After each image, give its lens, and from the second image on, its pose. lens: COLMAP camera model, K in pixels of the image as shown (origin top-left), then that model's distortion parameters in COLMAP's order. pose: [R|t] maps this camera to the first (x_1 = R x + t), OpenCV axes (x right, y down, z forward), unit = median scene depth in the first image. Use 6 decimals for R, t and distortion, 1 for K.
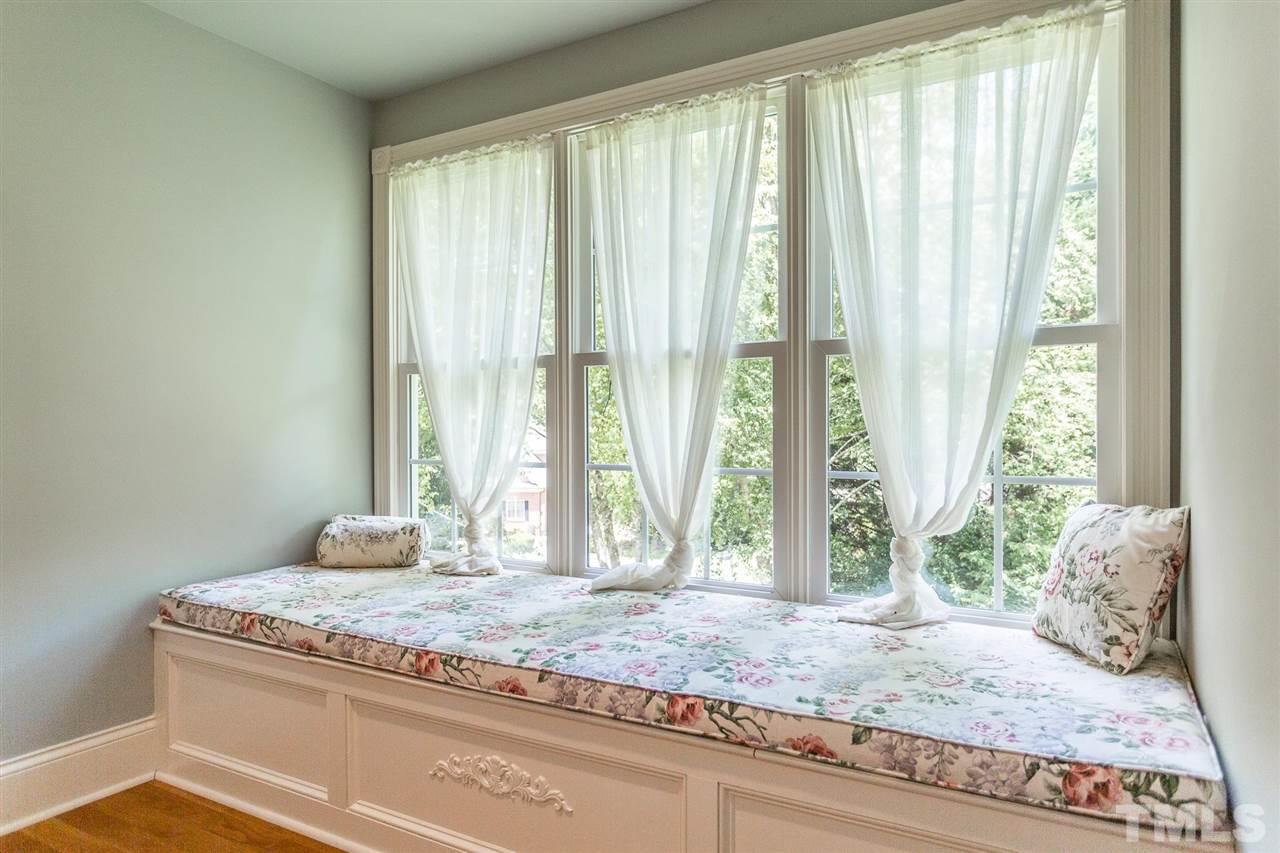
lens RADIAL K [[799.9, 0, 640.0], [0, 799.9, 426.5], [0, 0, 1]] dist [0.000480, 0.000591]
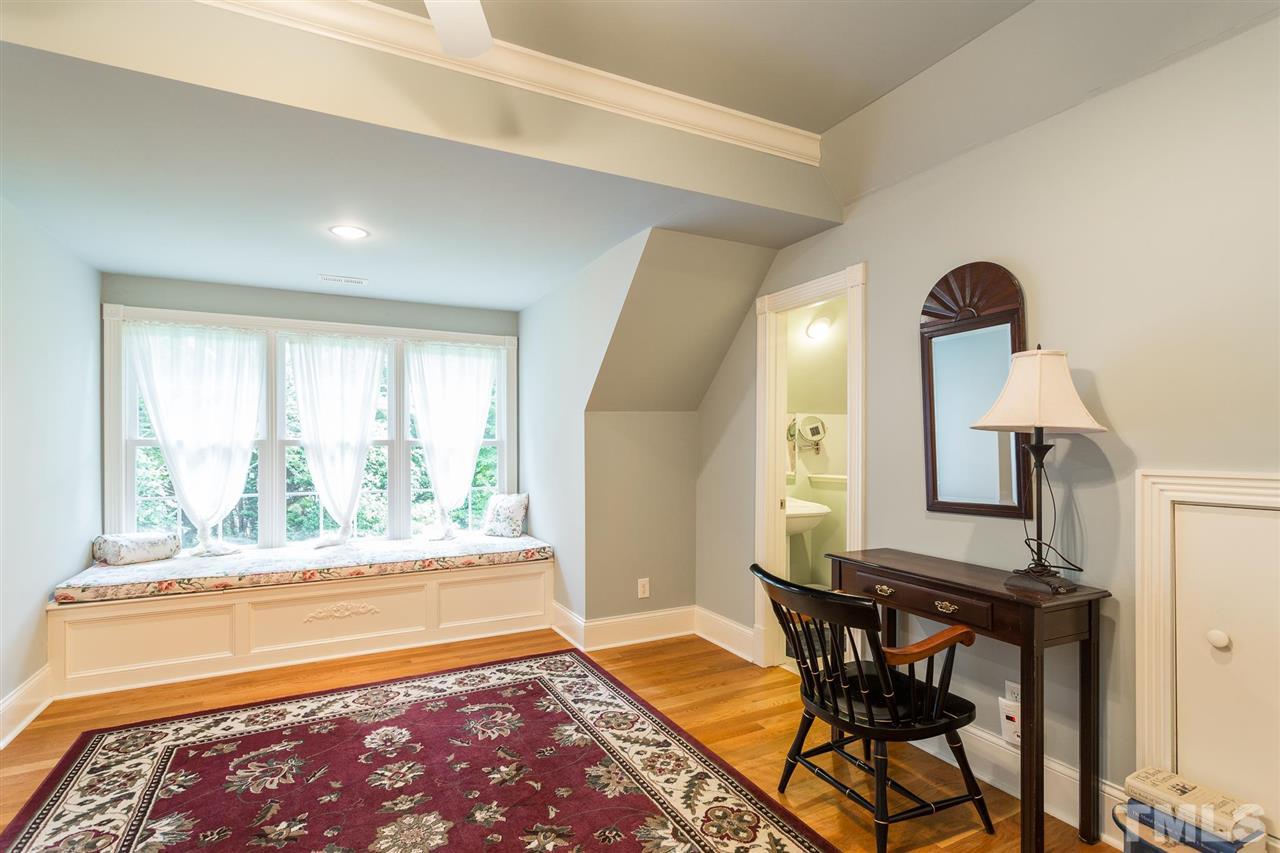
lens RADIAL K [[612.2, 0, 639.0], [0, 612.2, 436.7], [0, 0, 1]] dist [0.000992, -0.000056]
pose [[0.531929, 0.014173, 0.846670, -1.344480], [-0.000745, 0.999867, -0.016269, -0.109130], [-0.846789, 0.008023, 0.531869, -0.903502]]
